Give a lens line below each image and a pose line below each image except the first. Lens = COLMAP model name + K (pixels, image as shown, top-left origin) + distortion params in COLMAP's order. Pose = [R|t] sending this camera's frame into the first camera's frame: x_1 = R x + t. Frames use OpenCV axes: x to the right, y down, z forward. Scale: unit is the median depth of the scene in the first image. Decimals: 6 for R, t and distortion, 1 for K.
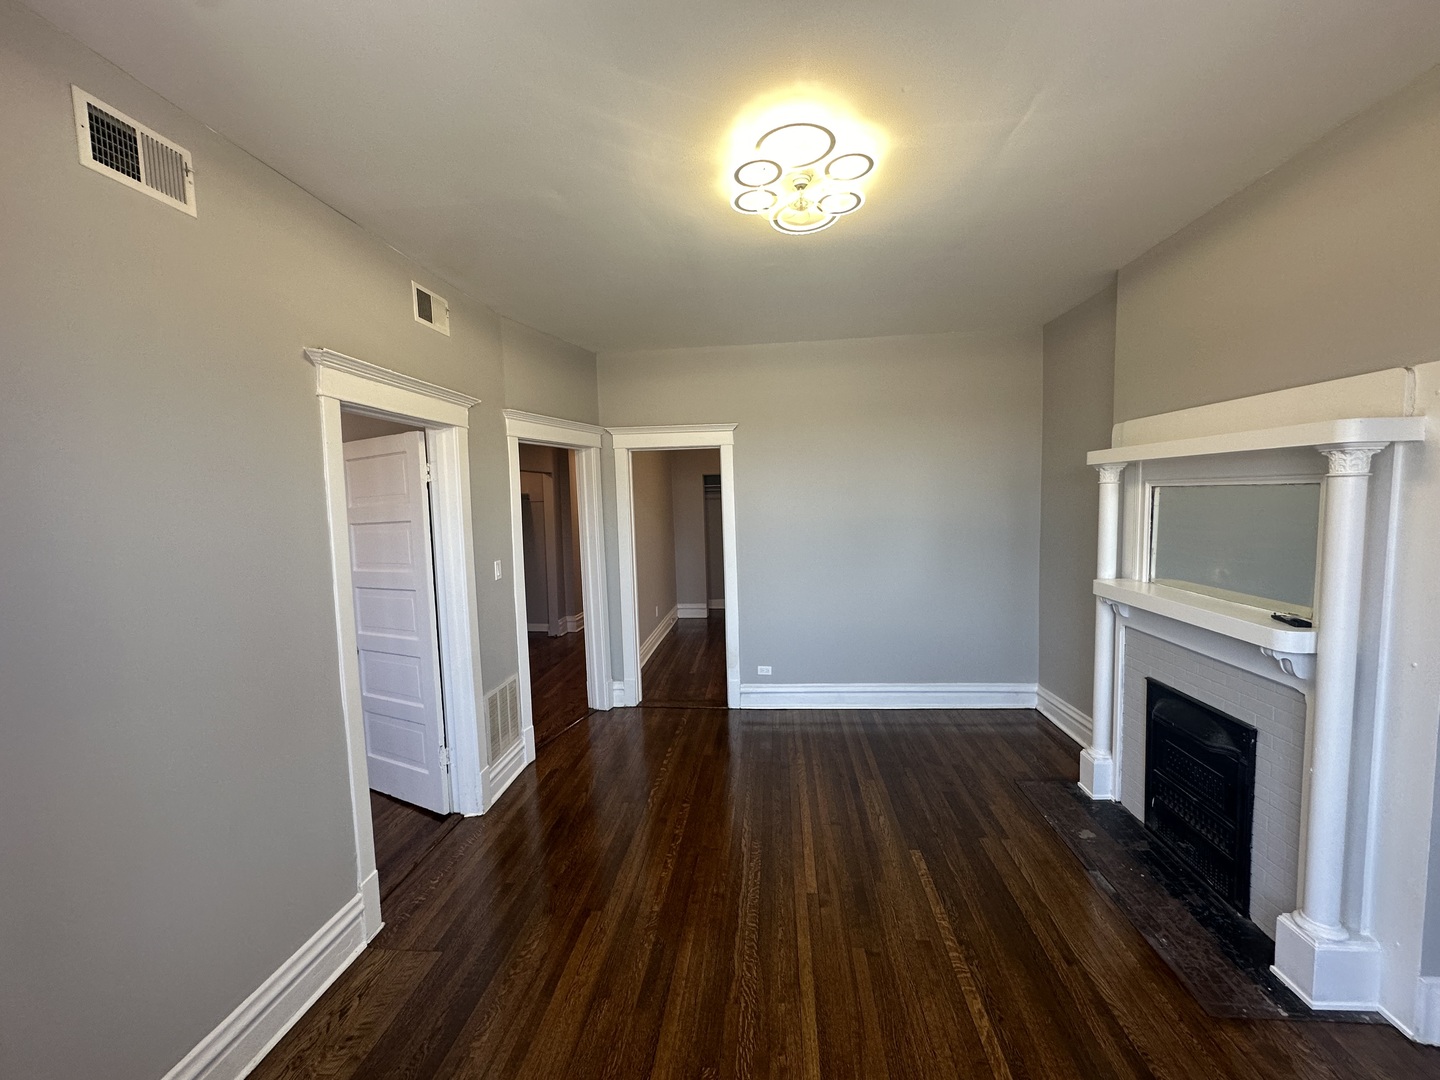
lens RADIAL K [[578.2, 0, 723.1], [0, 578.2, 544.6], [0, 0, 1]] dist [-0.003572, -0.000346]
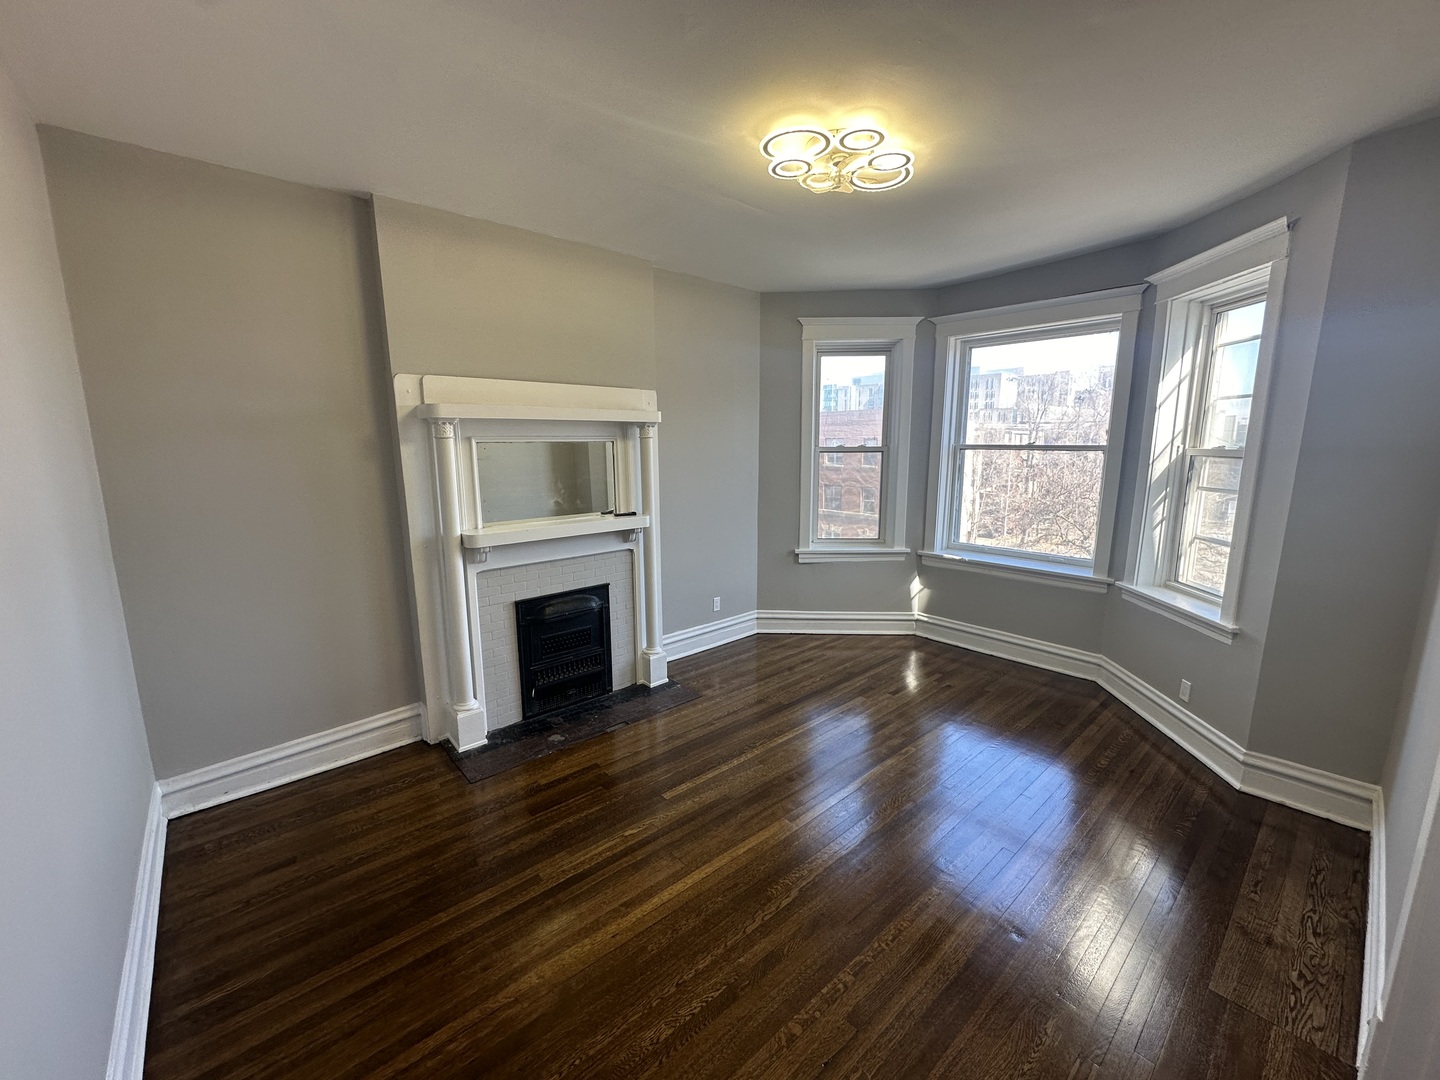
lens RADIAL K [[578.2, 0, 724.8], [0, 578.2, 534.2], [0, 0, 1]] dist [-0.003572, -0.000346]
pose [[-0.732101, -0.076831, 0.676850, -0.385401], [0.082257, 0.976377, 0.199803, -0.110727], [-0.676212, 0.201952, -0.708486, 1.517604]]
